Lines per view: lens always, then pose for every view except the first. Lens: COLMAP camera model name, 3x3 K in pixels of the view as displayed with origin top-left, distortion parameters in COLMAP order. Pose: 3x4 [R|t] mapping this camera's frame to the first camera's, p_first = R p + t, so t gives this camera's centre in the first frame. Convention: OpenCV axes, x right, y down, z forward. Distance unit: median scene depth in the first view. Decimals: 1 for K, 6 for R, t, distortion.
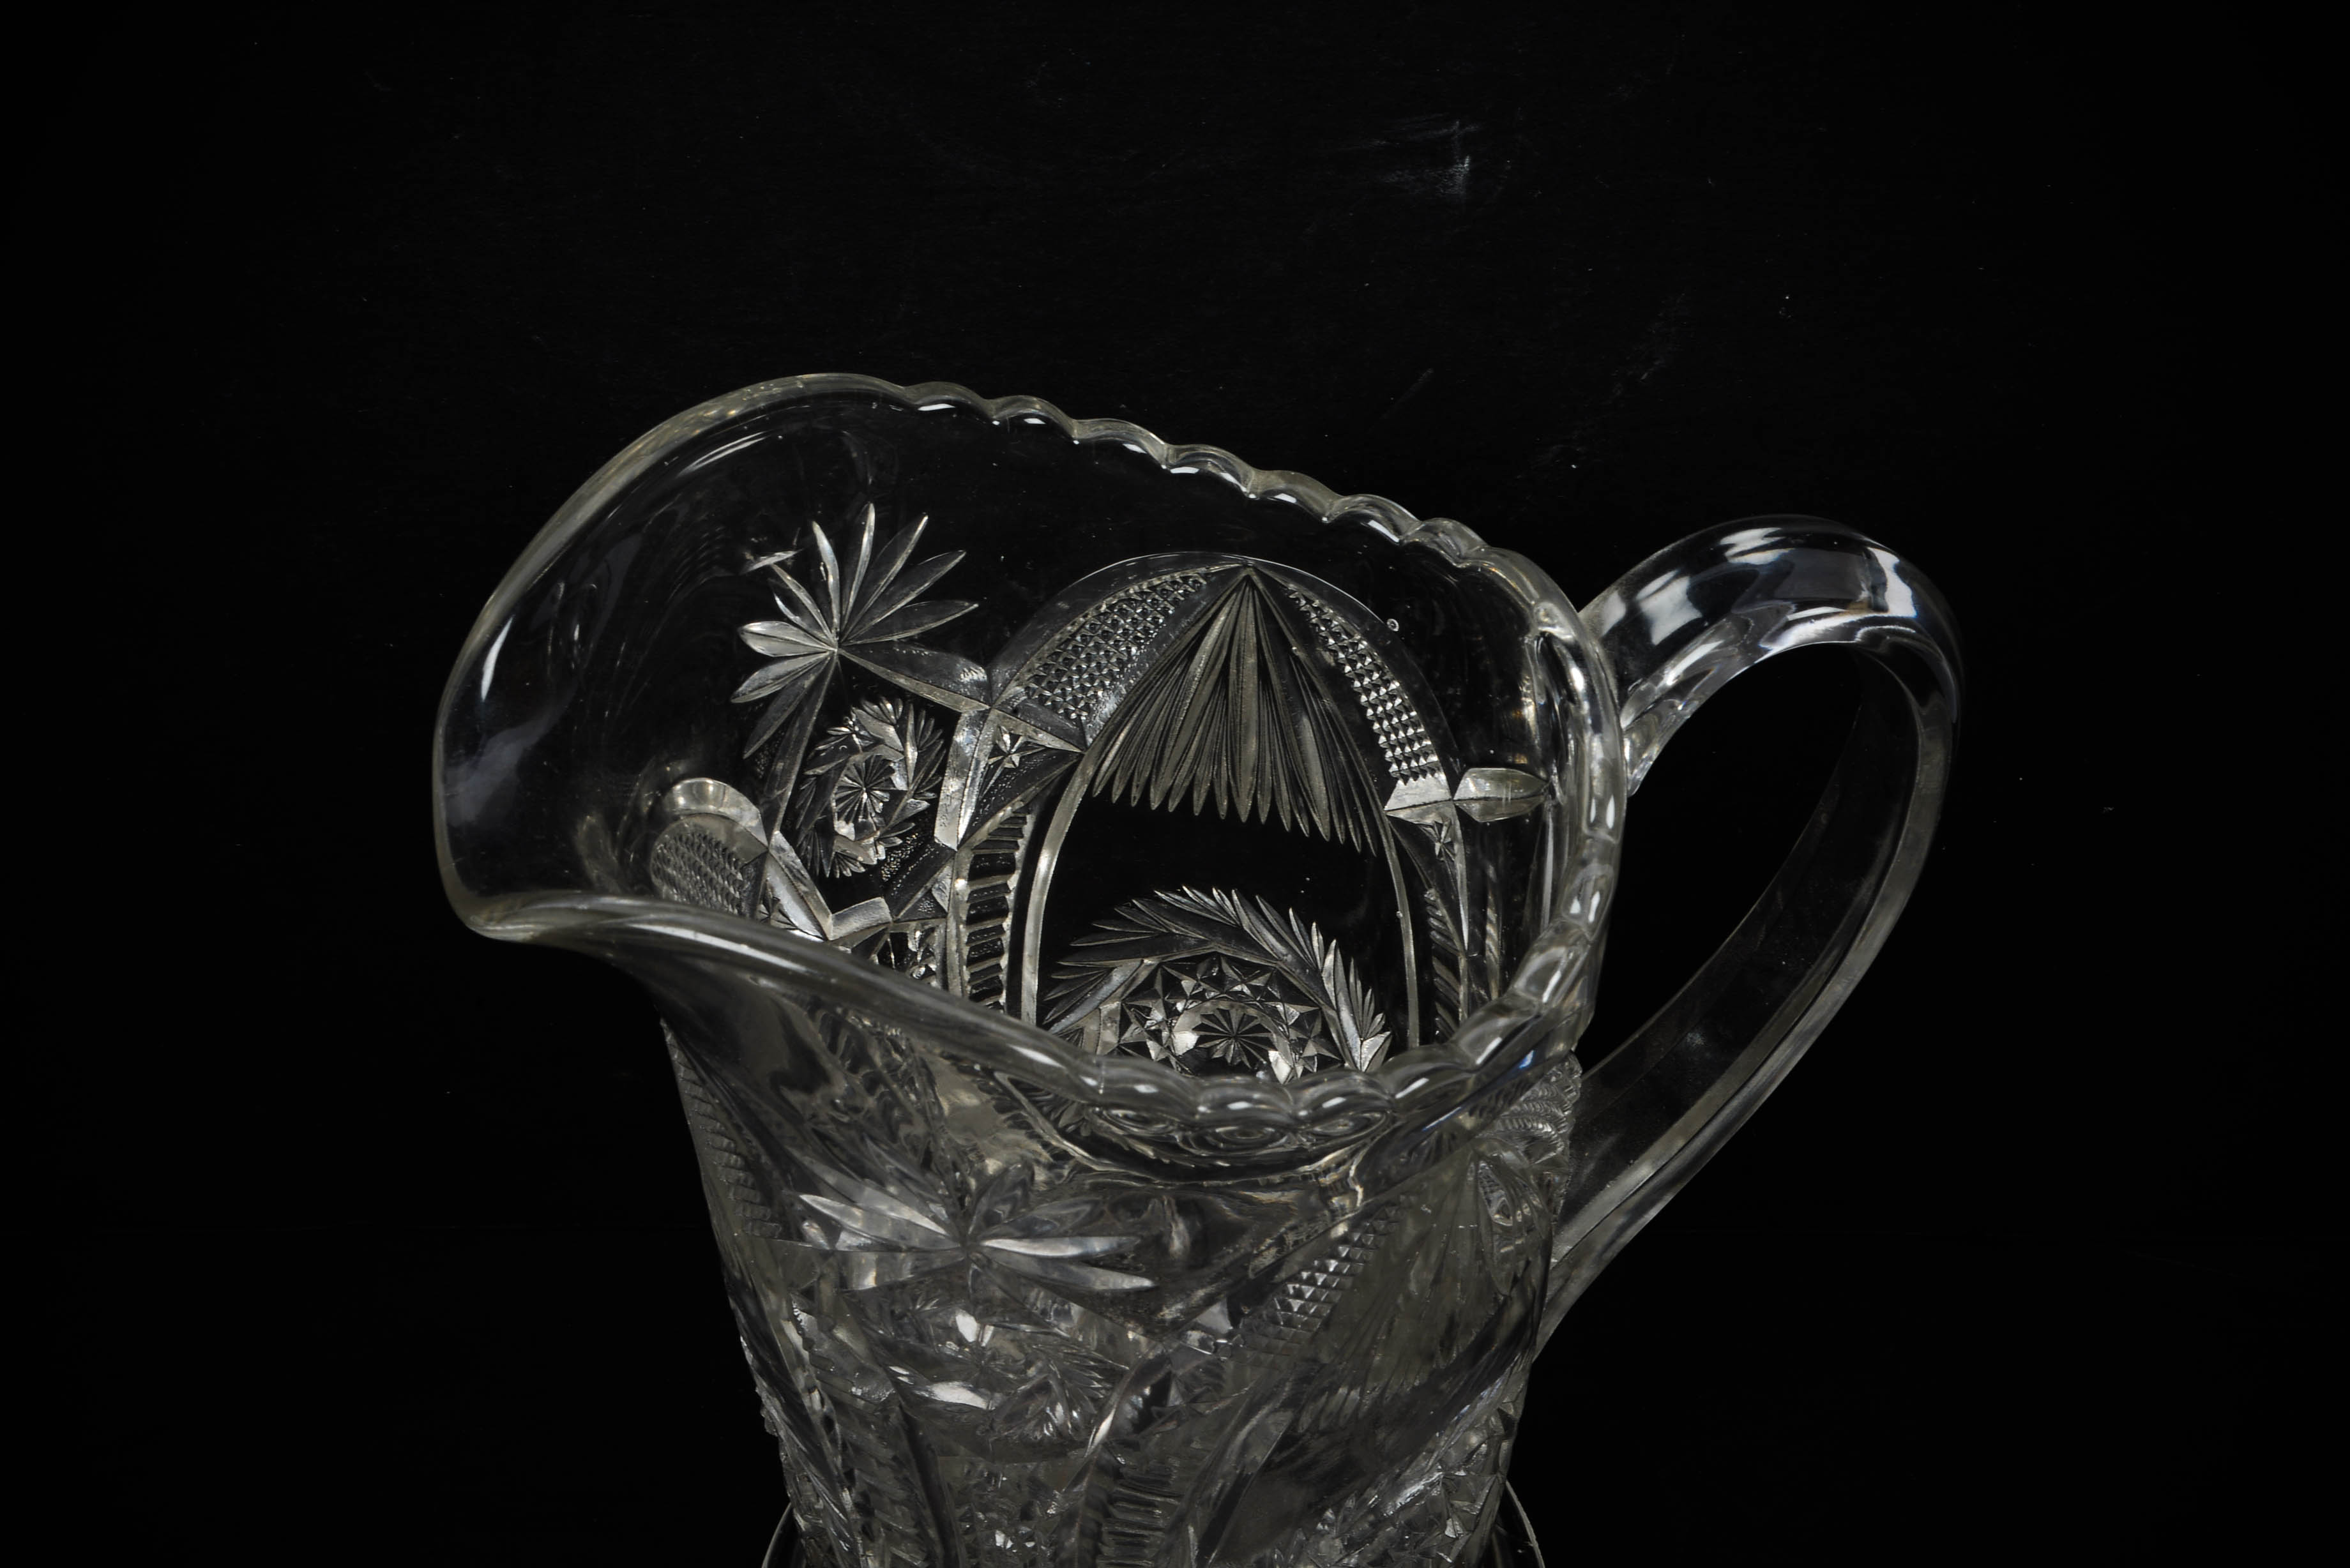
lens RADIAL K [[3136.3, 0, 1175.0], [0, 3136.3, 784.0], [0, 0, 1]] dist [0.071647, 0.028190]
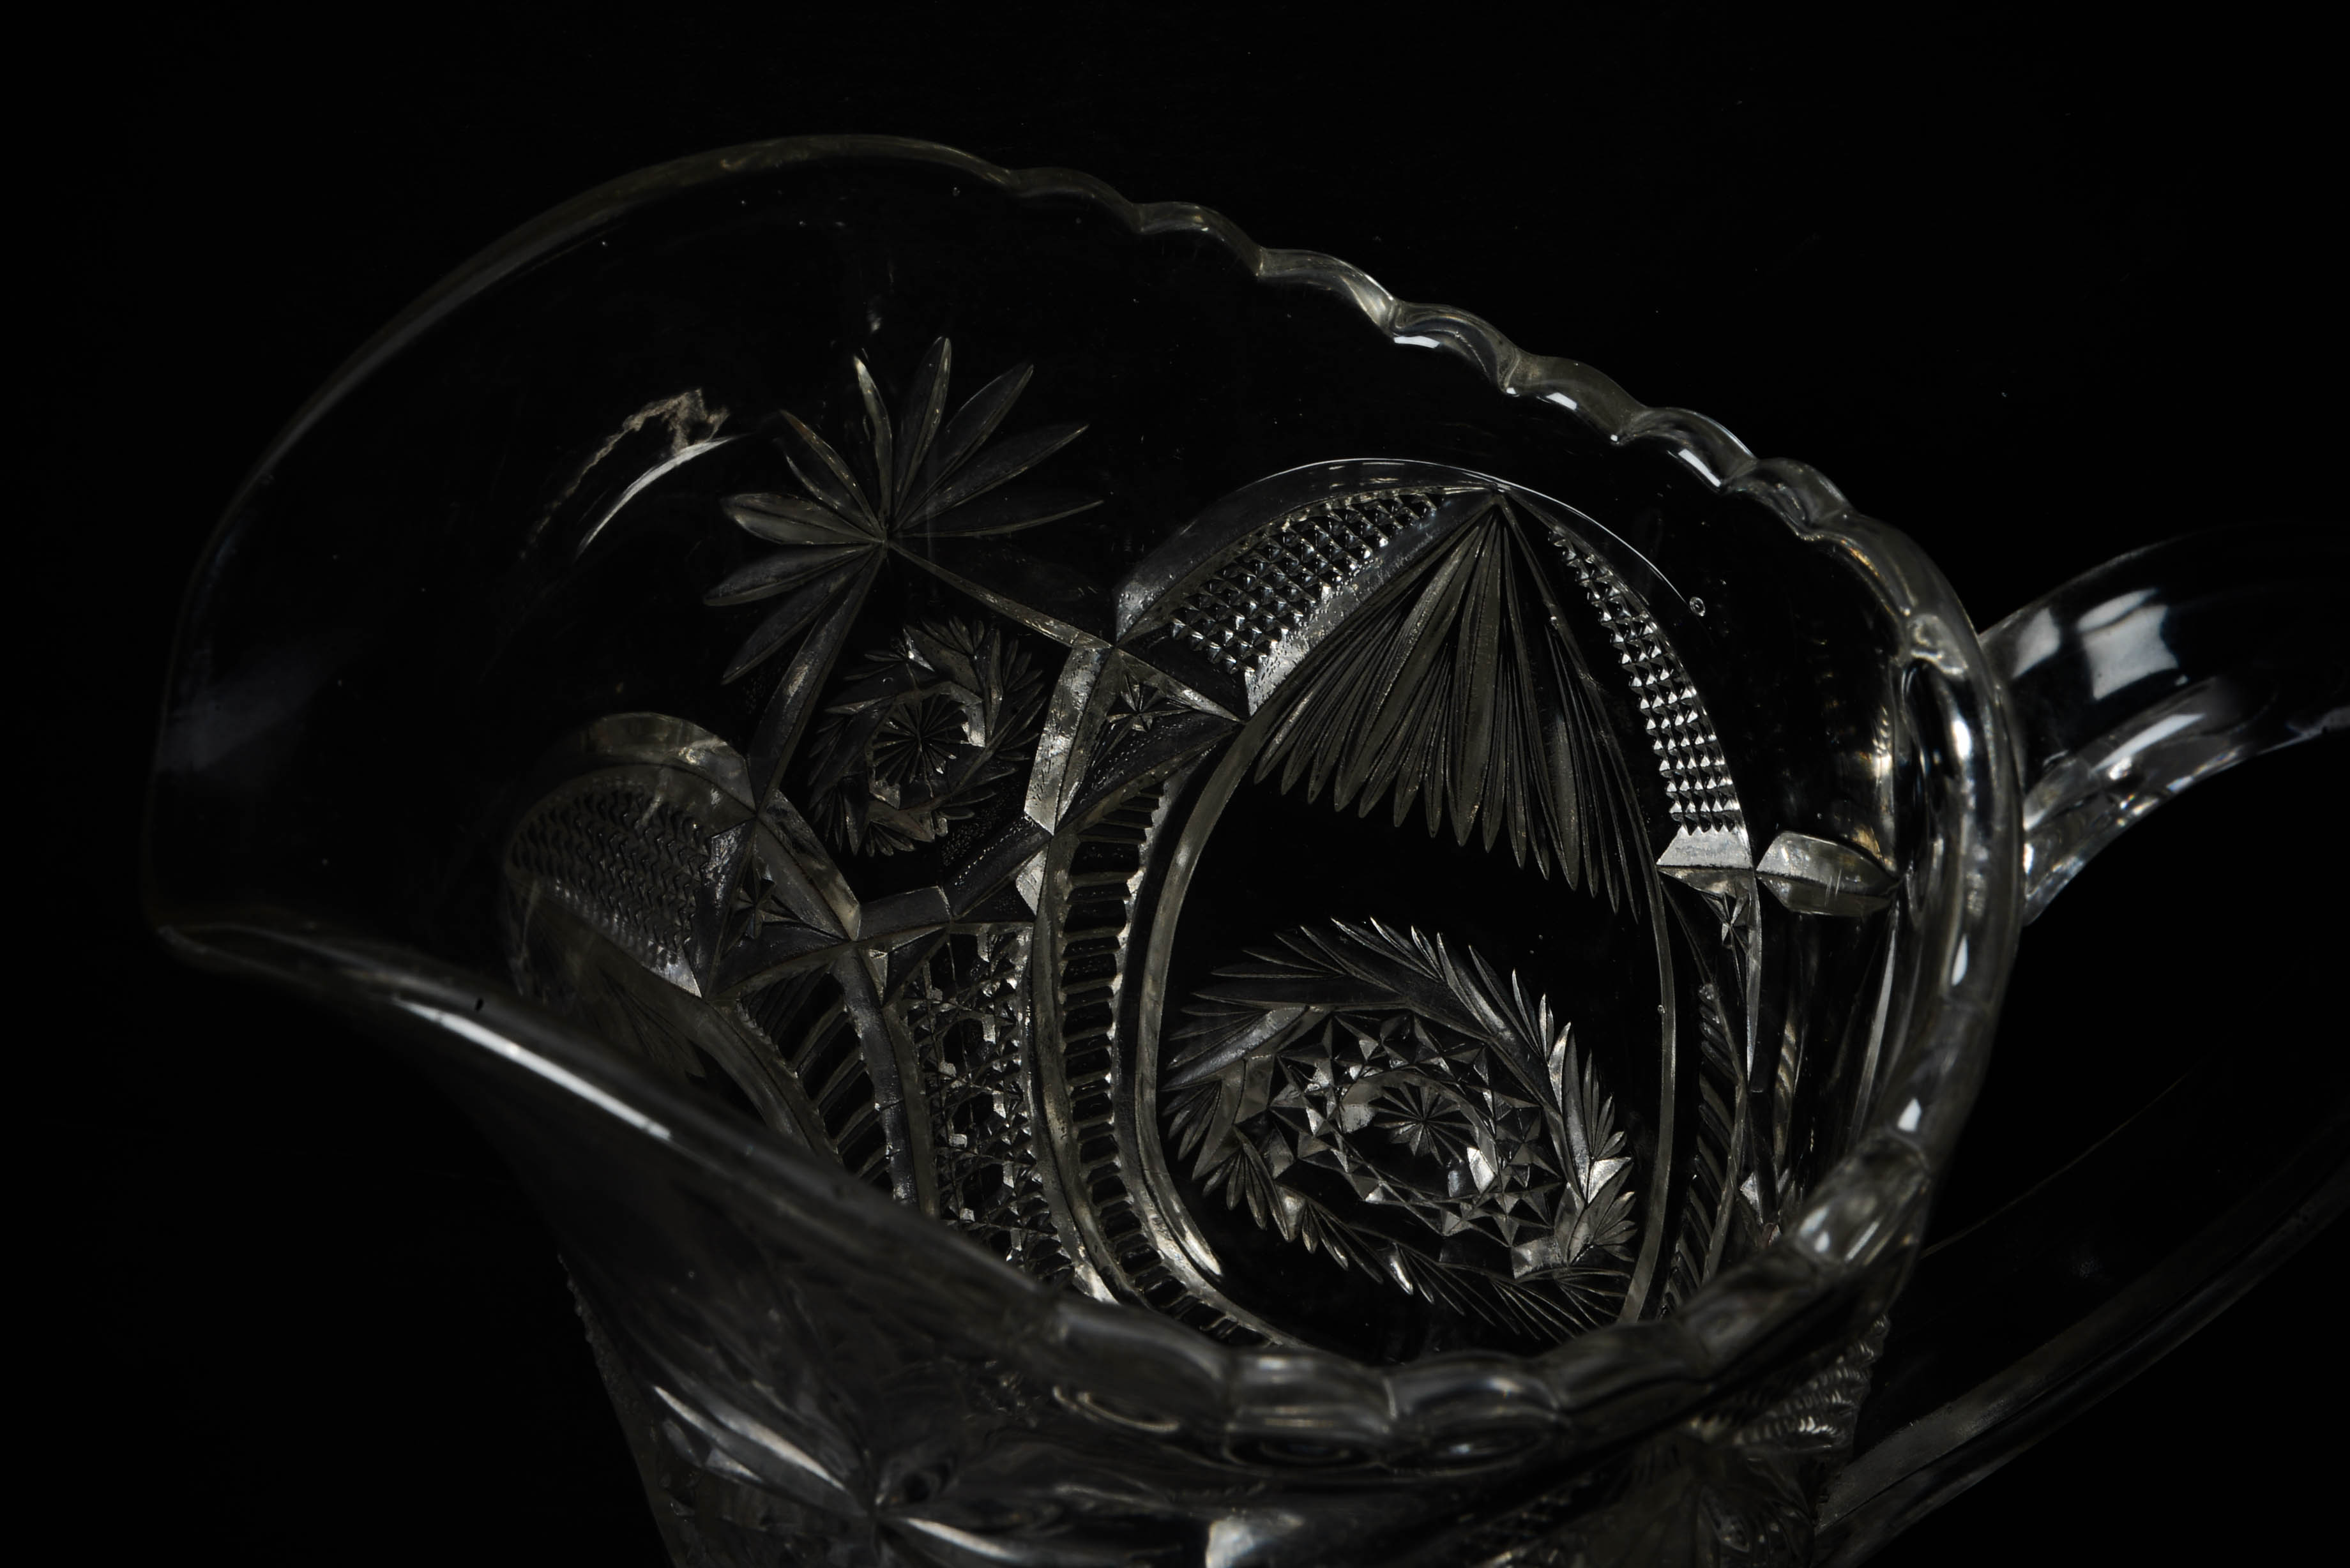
lens RADIAL K [[3136.3, 0, 1175.0], [0, 3136.3, 784.0], [0, 0, 1]] dist [0.071647, 0.028190]
pose [[0.984787, 0.131975, -0.113038, 0.038822], [-0.126514, 0.990481, 0.054229, -0.033953], [0.119119, -0.039103, 0.992110, 0.303774]]
